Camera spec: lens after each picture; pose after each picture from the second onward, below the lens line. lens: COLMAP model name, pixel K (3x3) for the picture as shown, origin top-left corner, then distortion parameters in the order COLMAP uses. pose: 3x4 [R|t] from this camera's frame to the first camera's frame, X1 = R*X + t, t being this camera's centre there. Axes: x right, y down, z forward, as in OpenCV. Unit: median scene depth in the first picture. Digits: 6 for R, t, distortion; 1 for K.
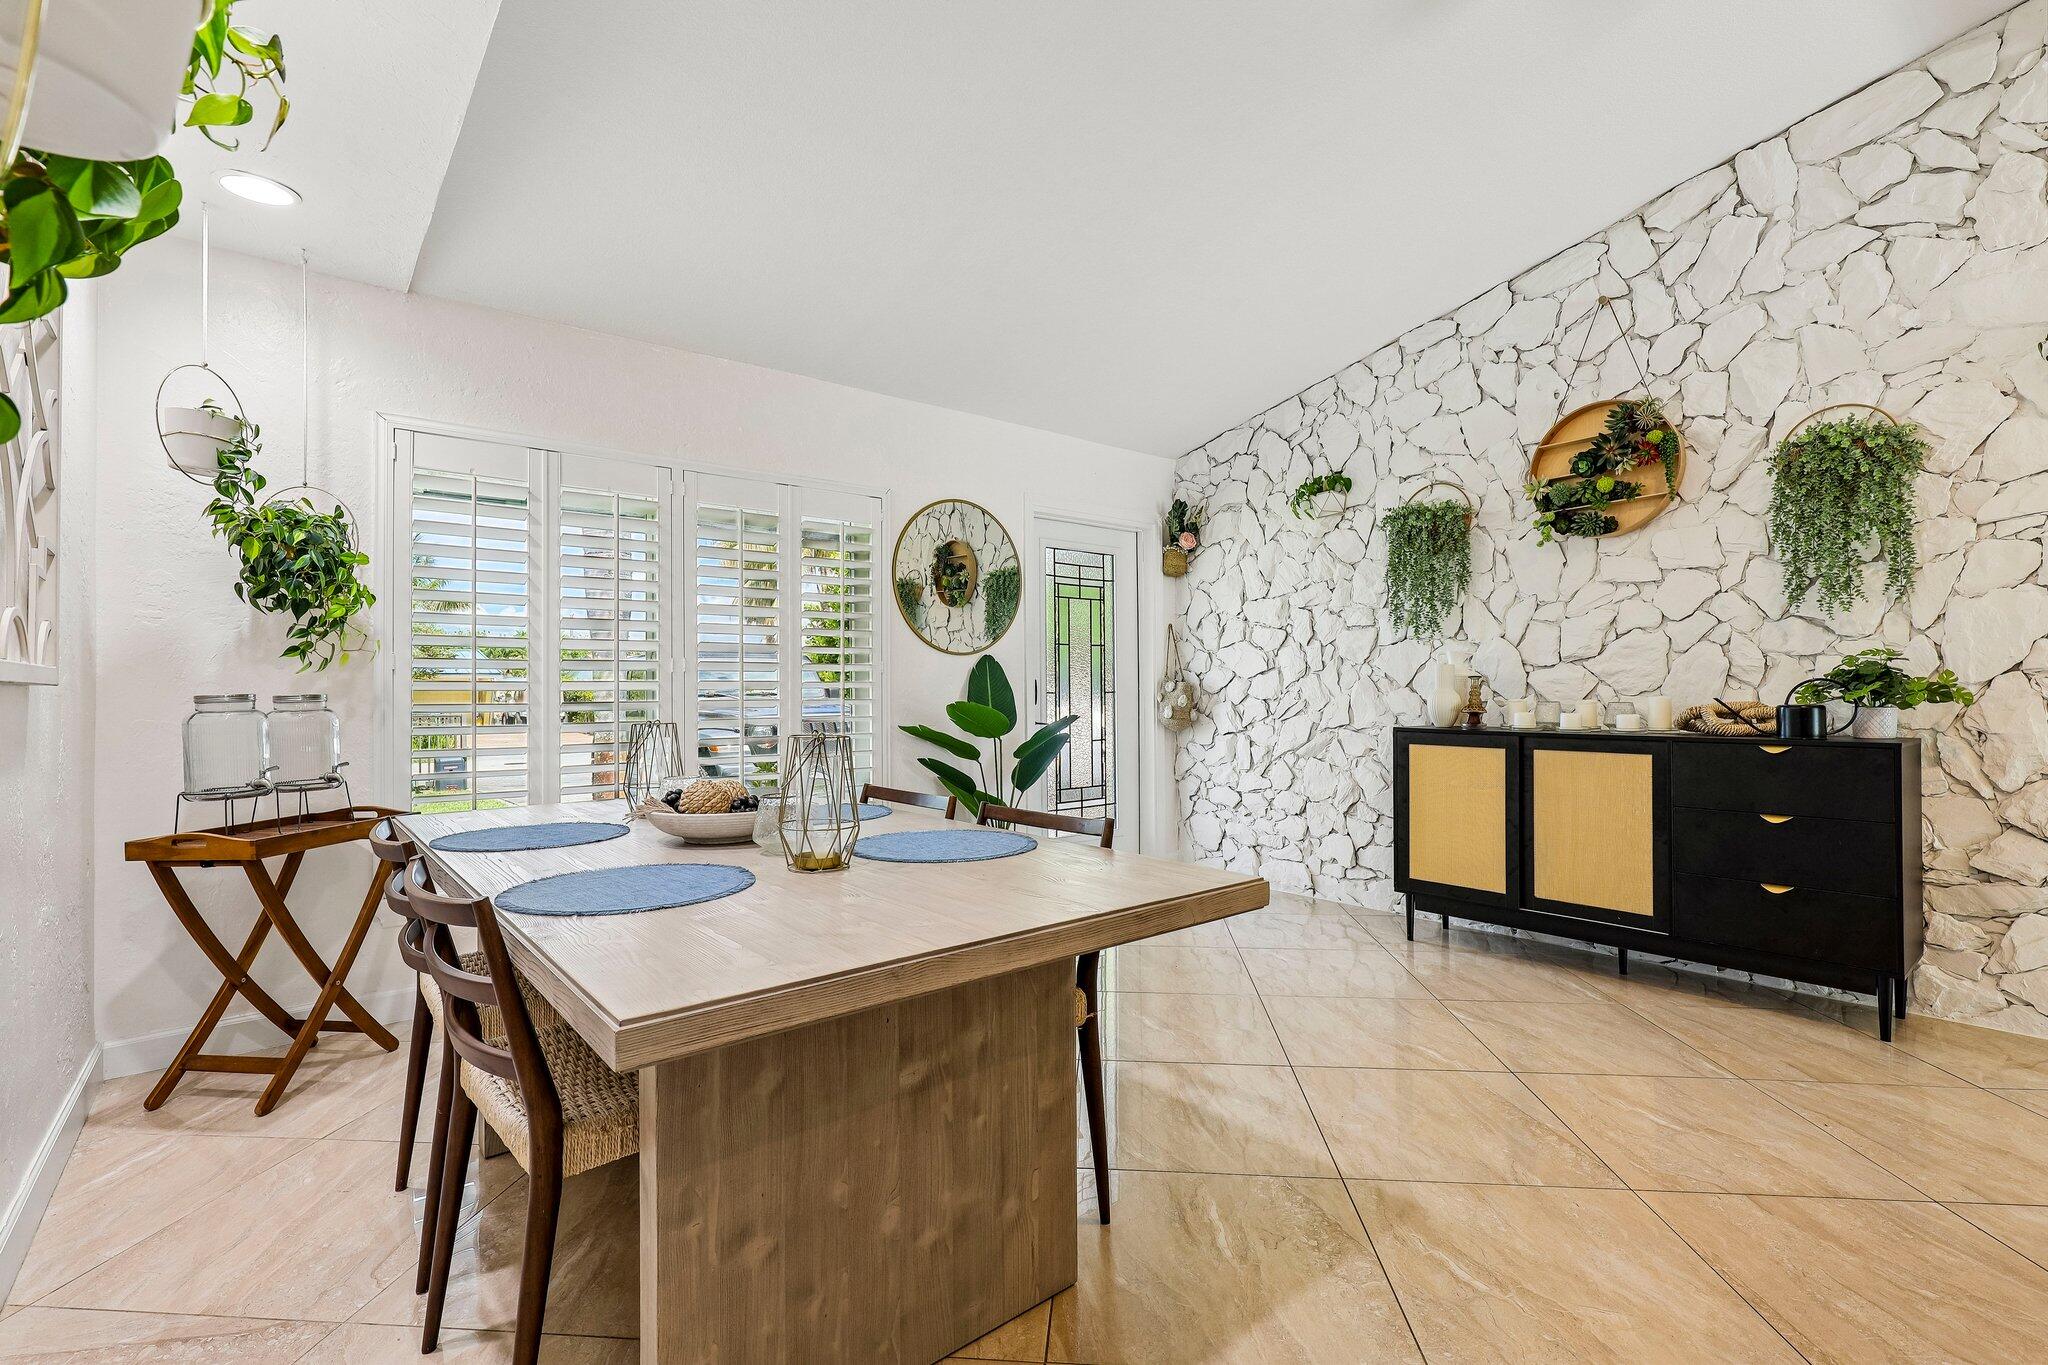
lens RADIAL K [[924.7, 0, 1035.9], [0, 924.7, 673.0], [0, 0, 1]] dist [-0.002329, -0.000700]
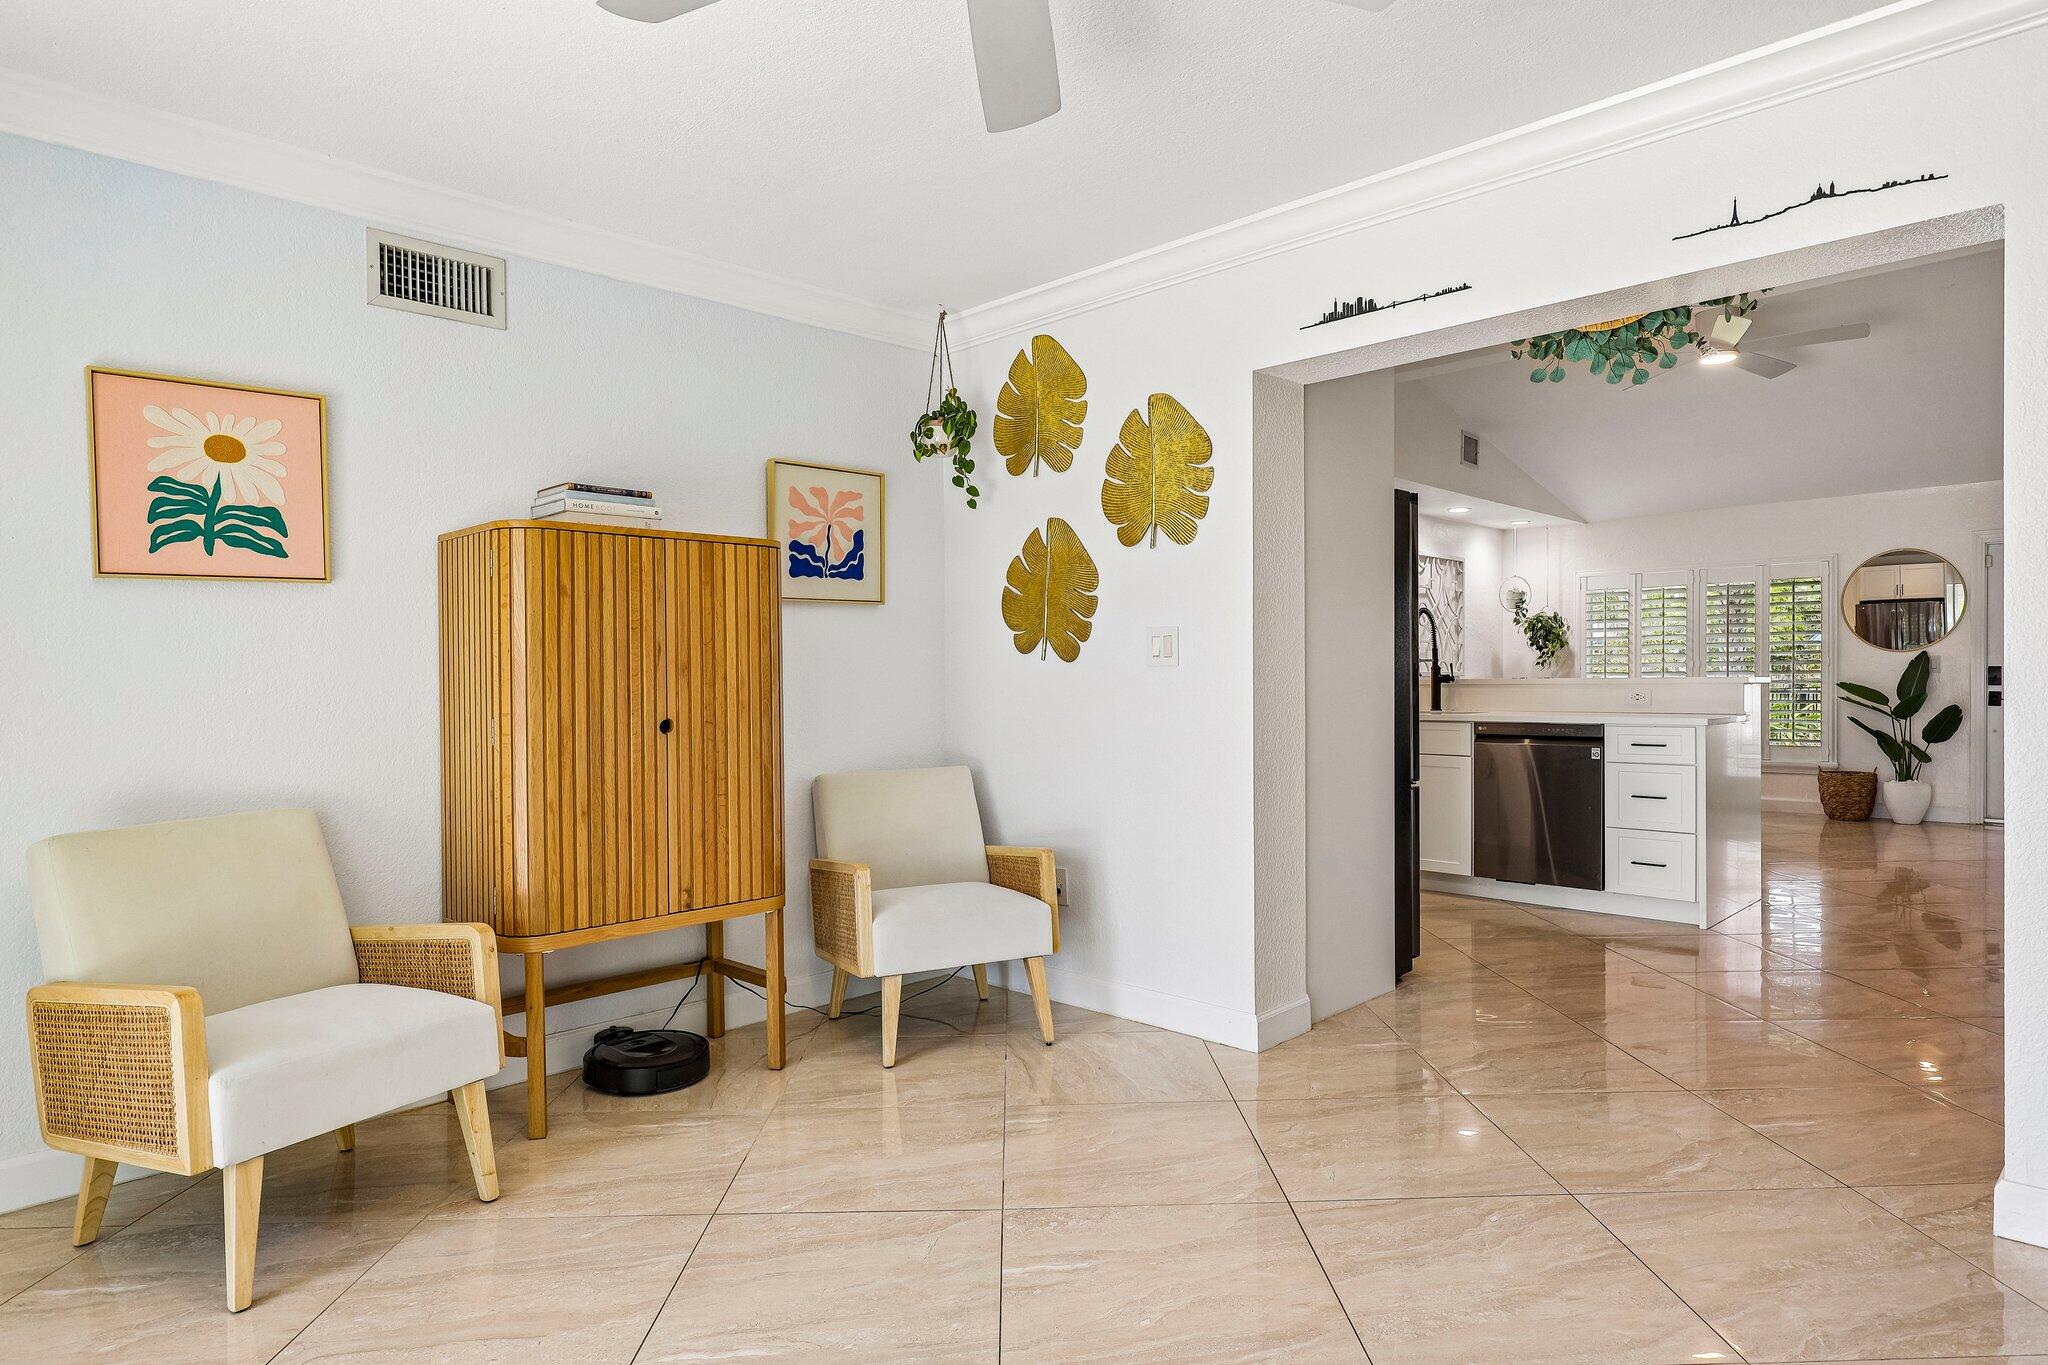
lens RADIAL K [[1186.5, 0, 1035.0], [0, 1186.5, 701.9], [0, 0, 1]] dist [-0.003054, -0.003759]
pose [[0.108547, 0.023533, -0.993813, 2.985830], [0.026554, 0.999294, 0.026563, -0.047115], [0.993737, -0.029273, 0.107845, -1.092680]]
